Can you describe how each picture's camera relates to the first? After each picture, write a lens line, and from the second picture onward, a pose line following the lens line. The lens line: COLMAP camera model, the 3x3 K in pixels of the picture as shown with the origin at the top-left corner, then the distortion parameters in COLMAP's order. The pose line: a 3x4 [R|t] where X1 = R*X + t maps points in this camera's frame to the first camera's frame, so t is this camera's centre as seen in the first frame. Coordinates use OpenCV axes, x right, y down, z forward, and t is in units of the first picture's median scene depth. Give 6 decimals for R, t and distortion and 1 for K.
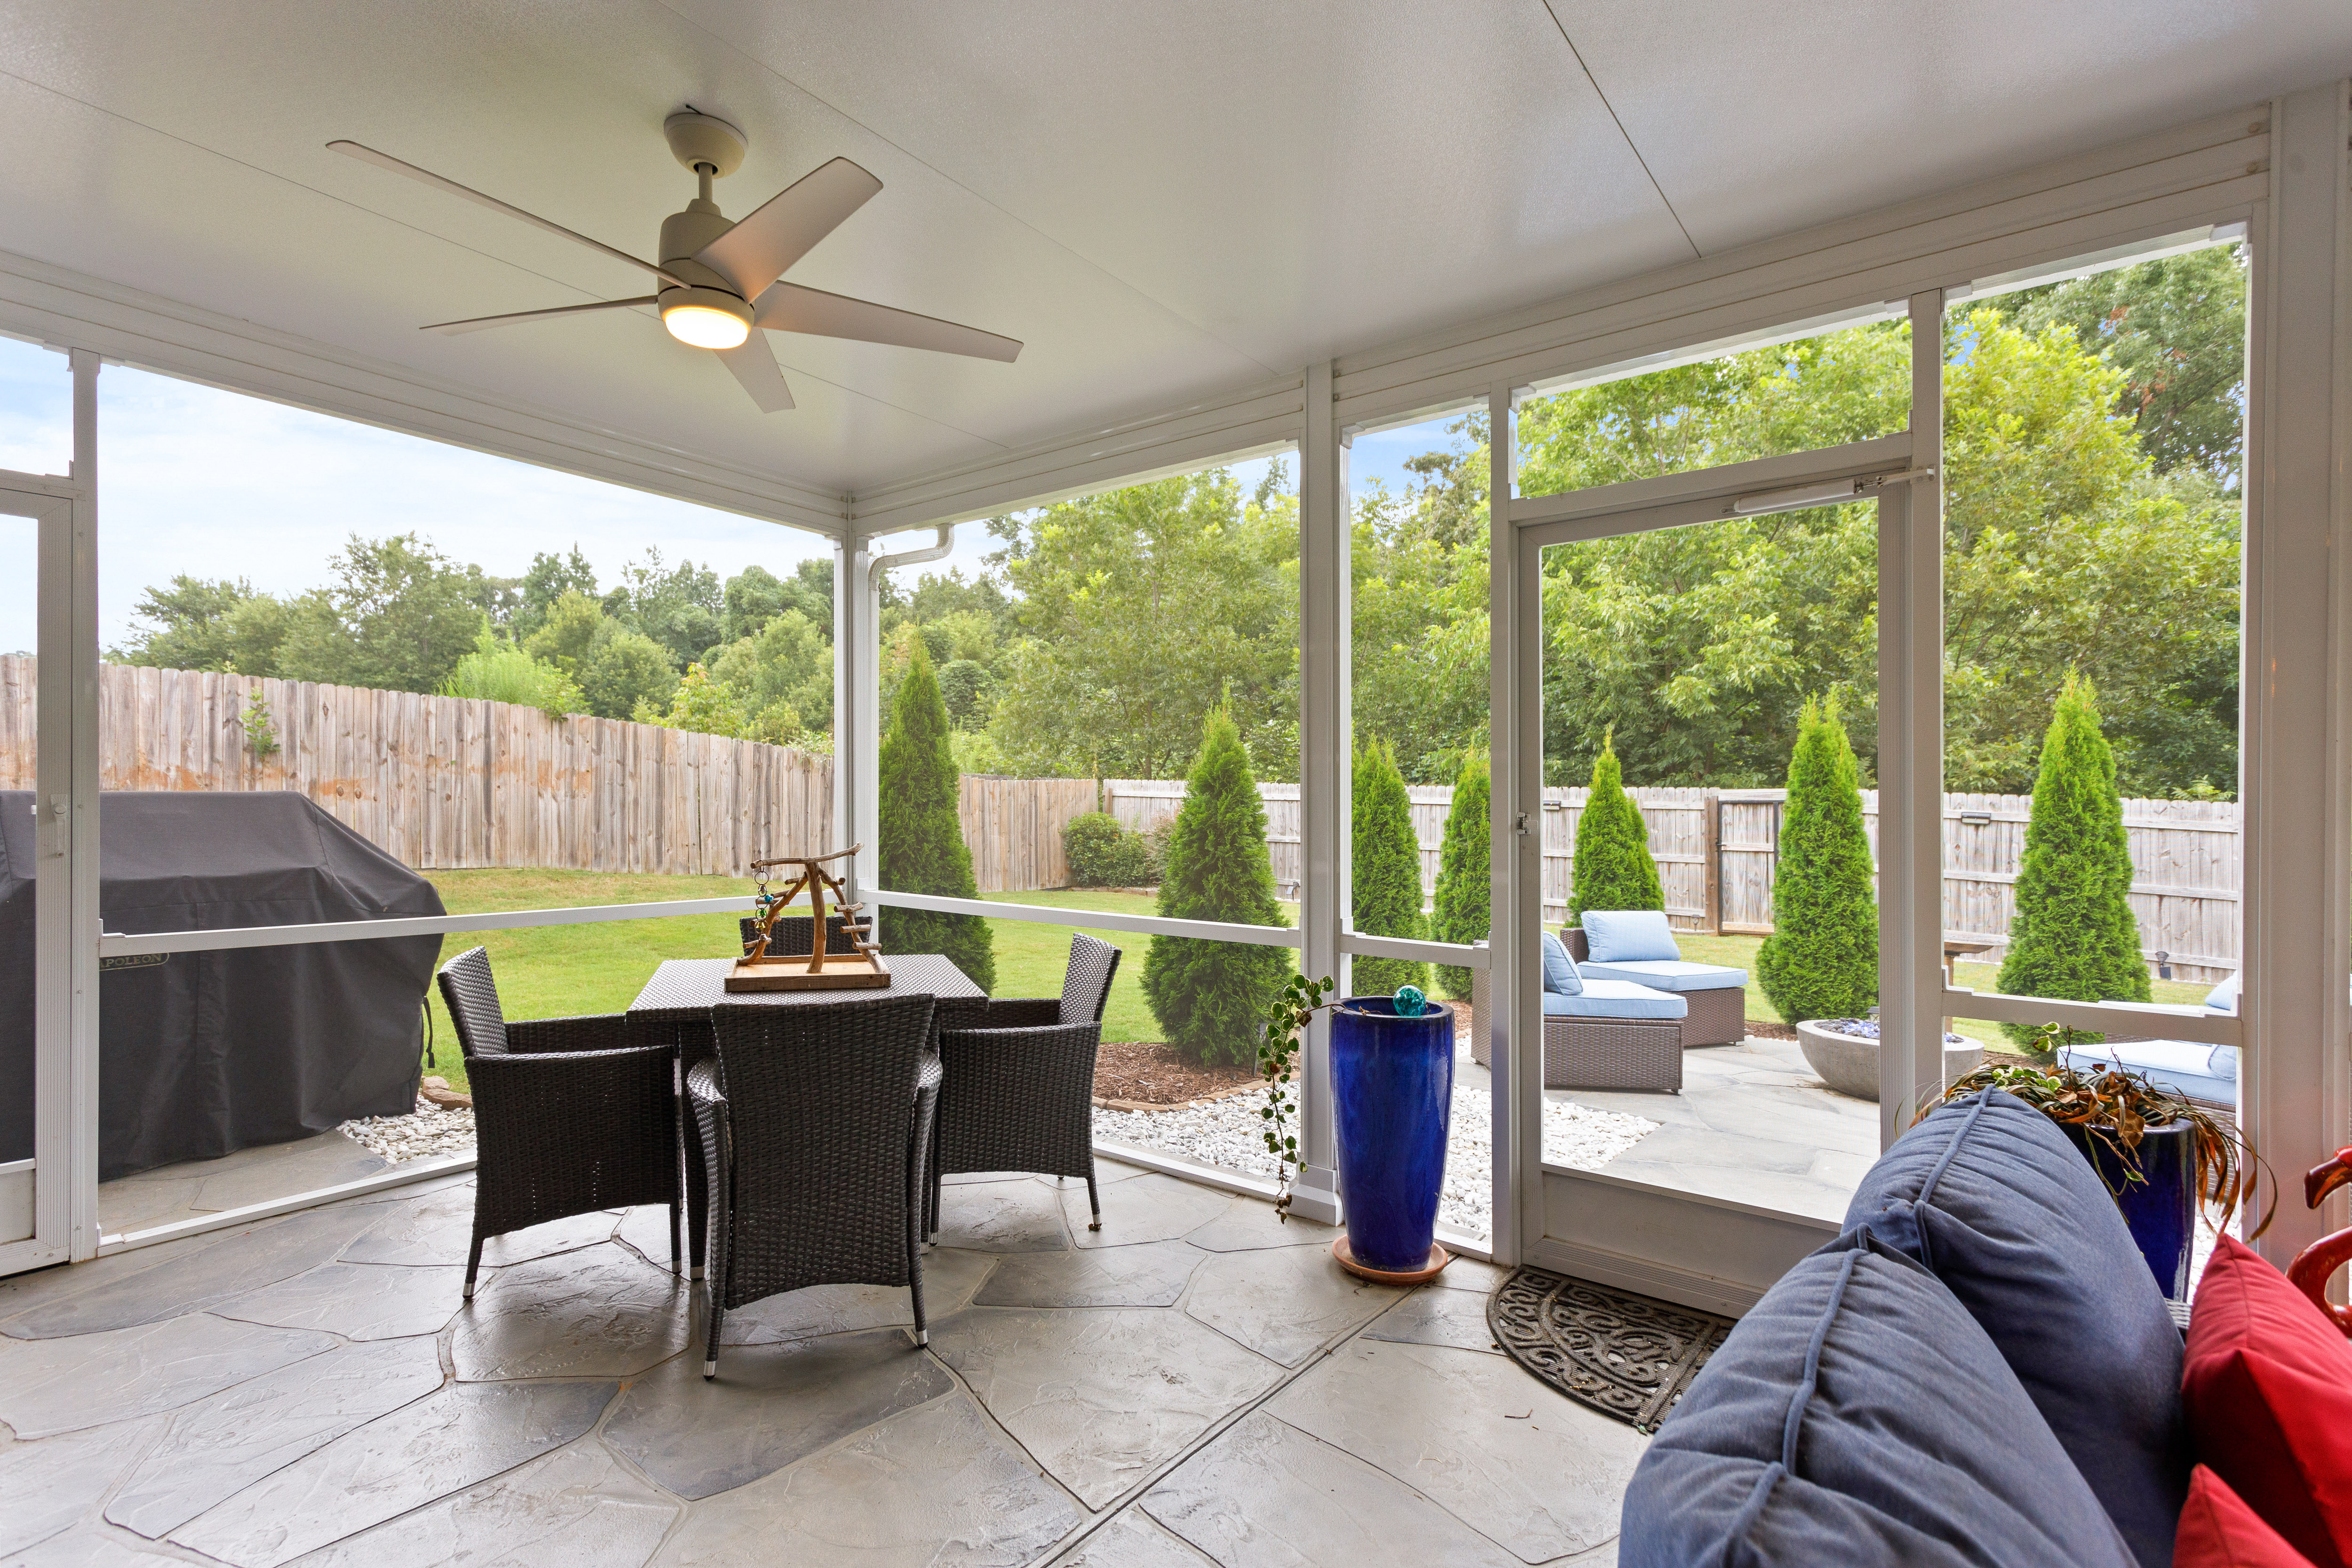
lens RADIAL K [[1129.5, 0, 1153.0], [0, 1129.5, 806.3], [0, 0, 1]] dist [0.000284, -0.001274]
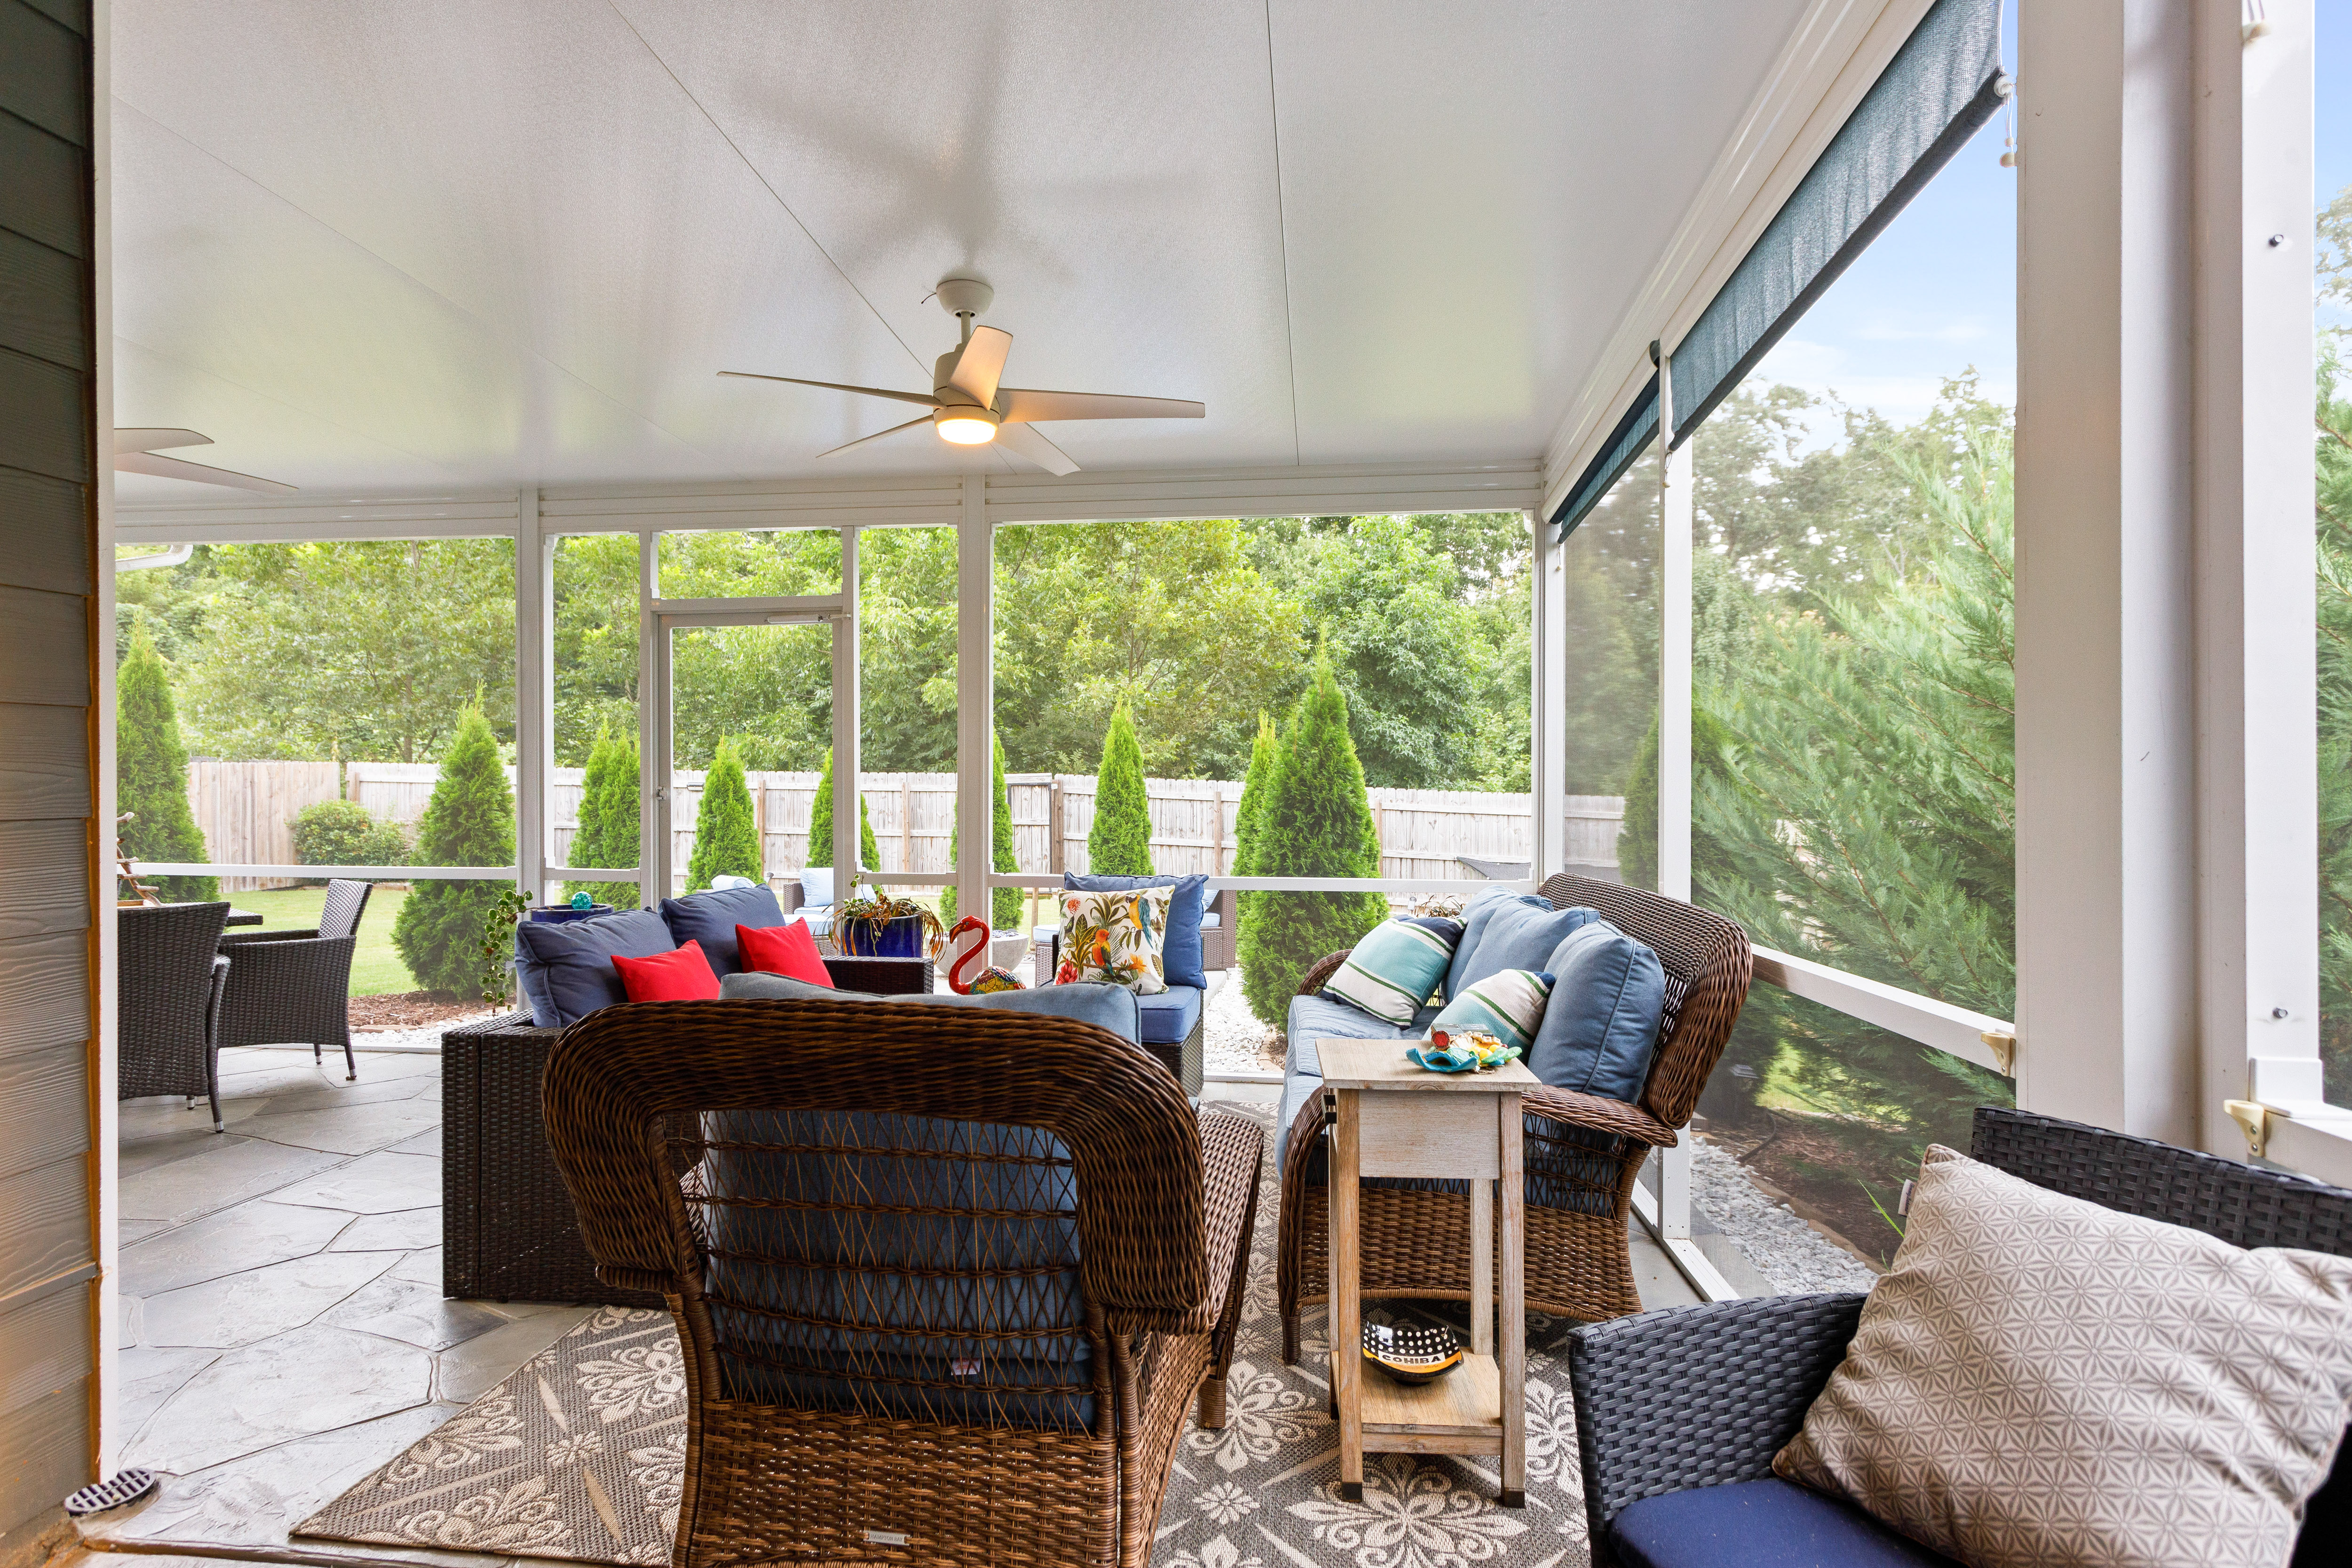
lens RADIAL K [[1235.7, 0, 1160.1], [0, 1235.7, 784.0], [0, 0, 1]] dist [0.014229, -0.000085]
pose [[0.858764, -0.003047, 0.512363, 0.012329], [0.006918, 0.999960, -0.005648, 0.008967], [-0.512325, 0.008395, 0.858751, -0.488847]]
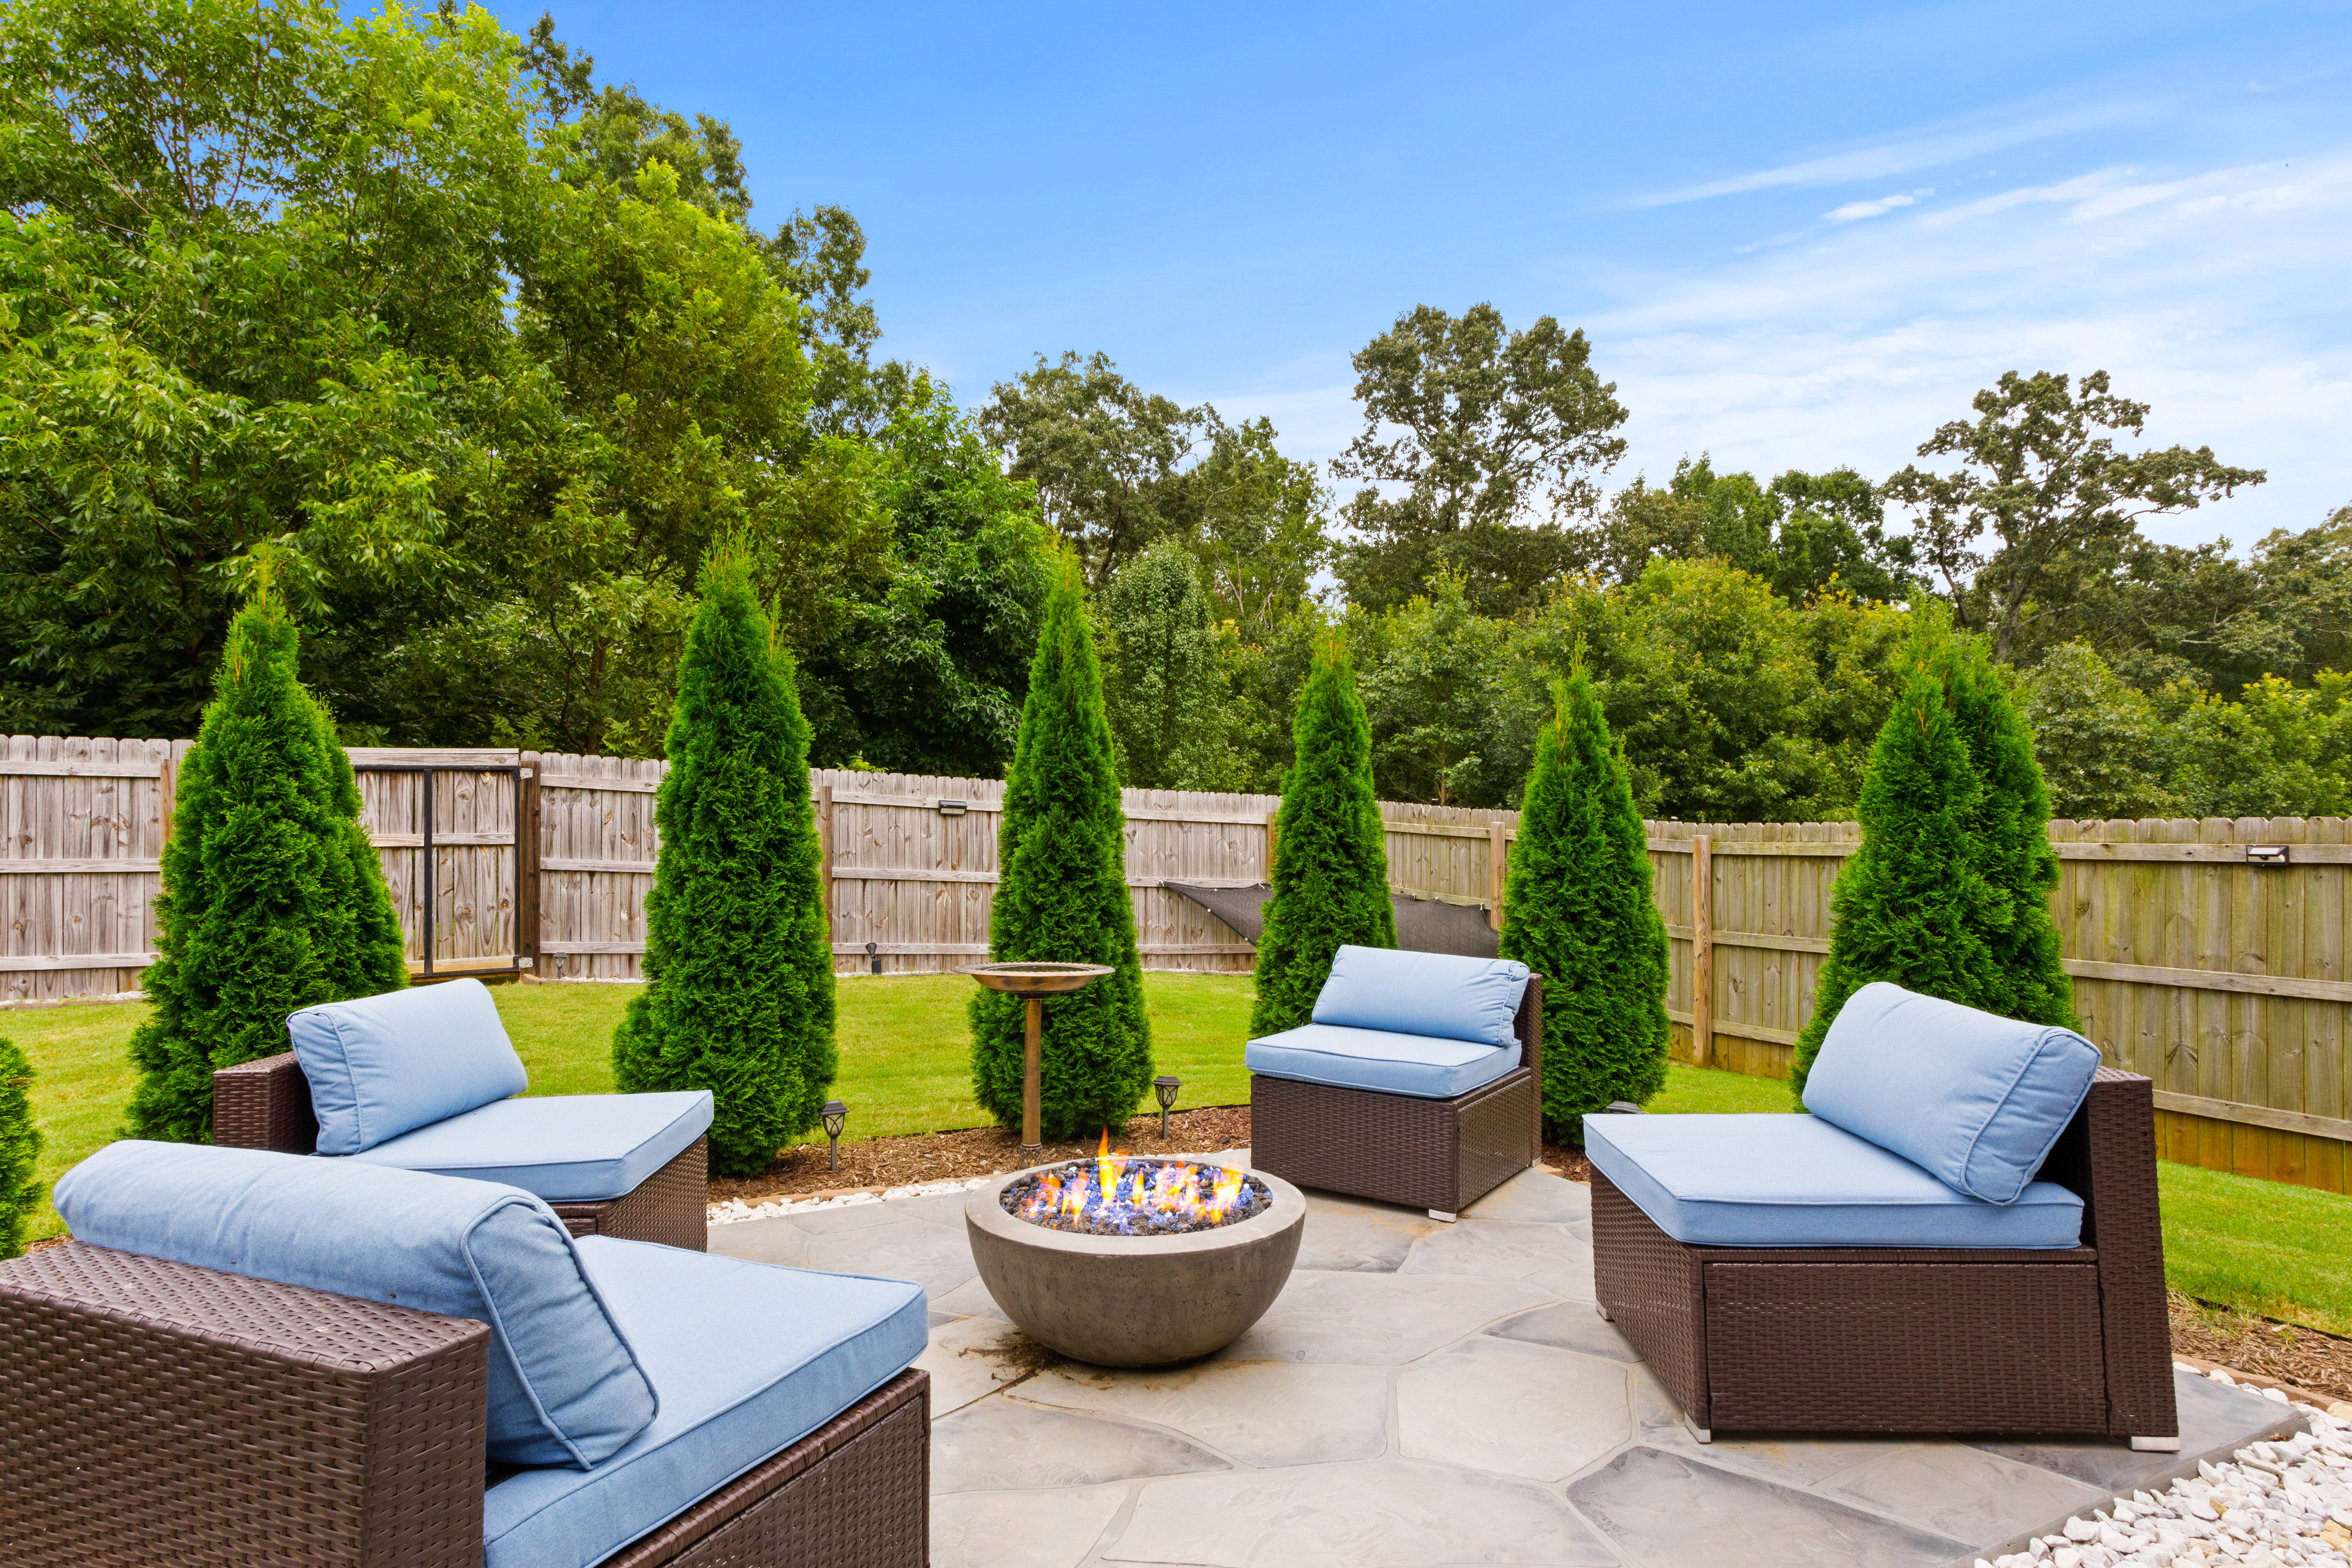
lens RADIAL K [[1258.5, 0, 1167.6], [0, 1258.5, 809.4], [0, 0, 1]] dist [-0.004039, -0.000881]
pose [[0.412031, -0.005050, 0.911156, 0.164170], [0.002856, 0.999987, 0.004251, 0.036059], [-0.911165, 0.000851, 0.412040, 0.687648]]
